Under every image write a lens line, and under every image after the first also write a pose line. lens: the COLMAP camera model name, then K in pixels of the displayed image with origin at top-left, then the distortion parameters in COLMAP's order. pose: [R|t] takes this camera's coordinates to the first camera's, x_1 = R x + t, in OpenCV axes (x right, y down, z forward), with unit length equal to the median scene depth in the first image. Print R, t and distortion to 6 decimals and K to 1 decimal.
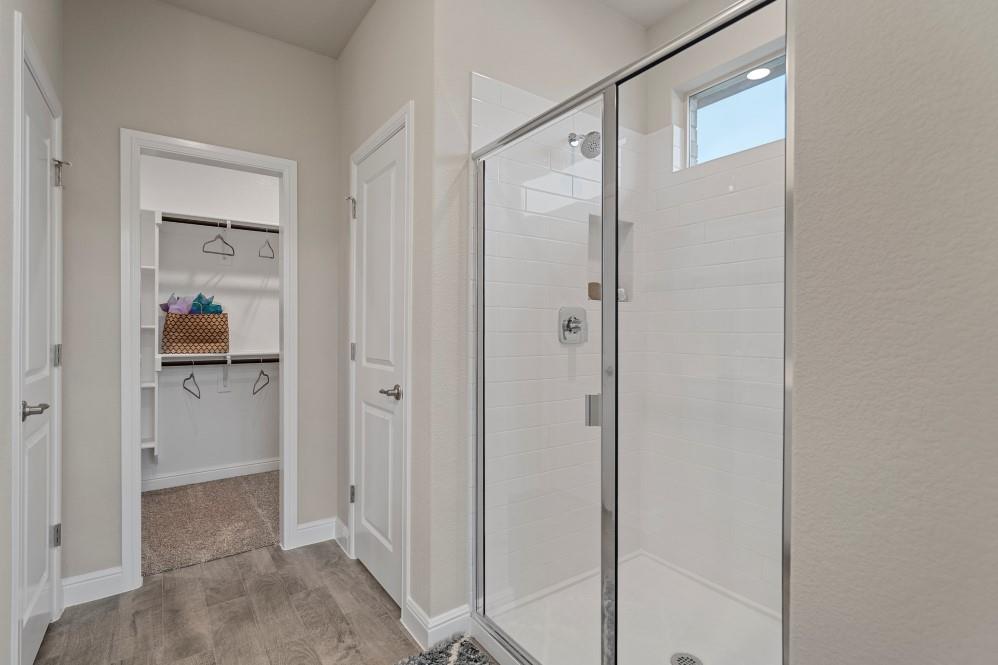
lens RADIAL K [[463.9, 0, 502.0], [0, 463.9, 328.8], [0, 0, 1]] dist [-0.000319, 0.000172]
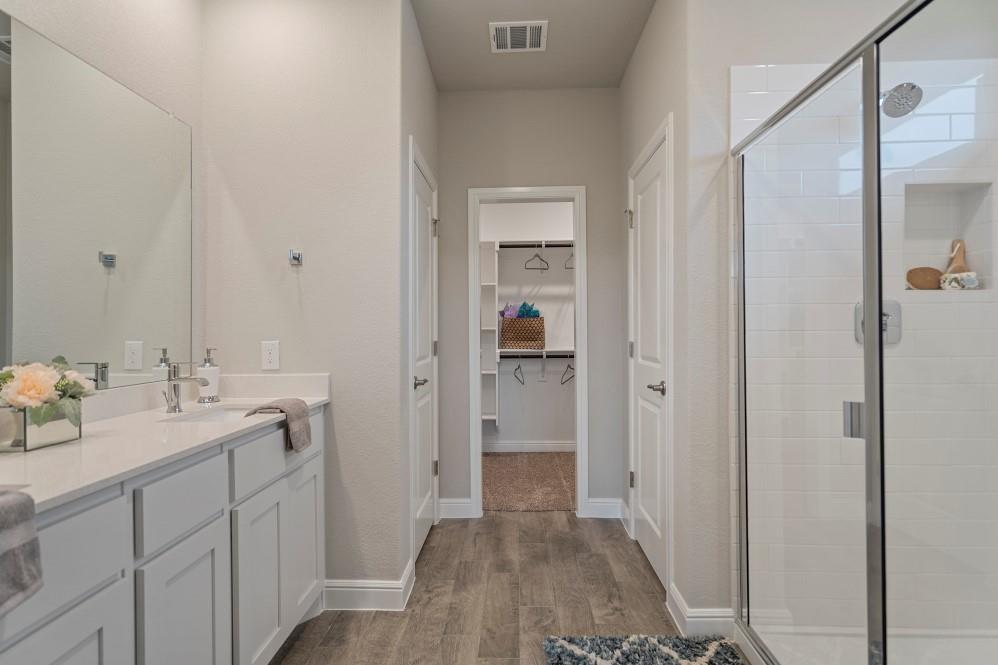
lens RADIAL K [[460.1, 0, 513.6], [0, 460.1, 324.6], [0, 0, 1]] dist [-0.000143, 0.000266]
pose [[0.805990, -0.014205, -0.591759, 0.104404], [0.009491, 0.999894, -0.011074, -0.000551], [0.591853, 0.003309, 0.806039, -0.044411]]
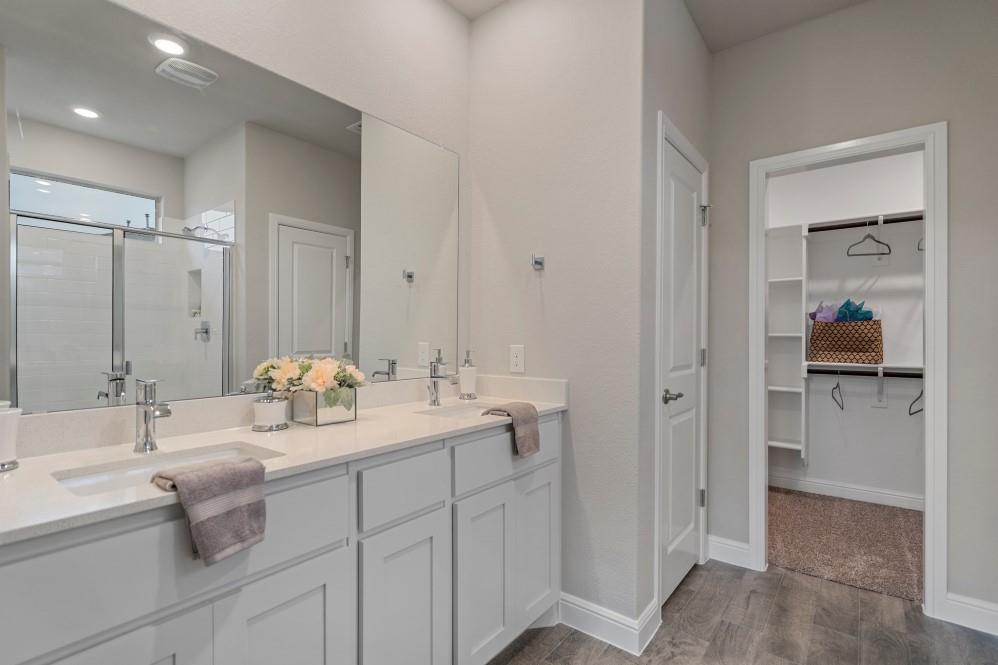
lens RADIAL K [[470.8, 0, 513.0], [0, 470.8, 333.0], [0, 0, 1]] dist [0.000273, 0.000331]
pose [[0.301941, -0.006425, -0.953305, 0.097330], [-0.001723, 0.999972, -0.007285, 0.000004], [0.953325, 0.003842, 0.301922, 0.083001]]
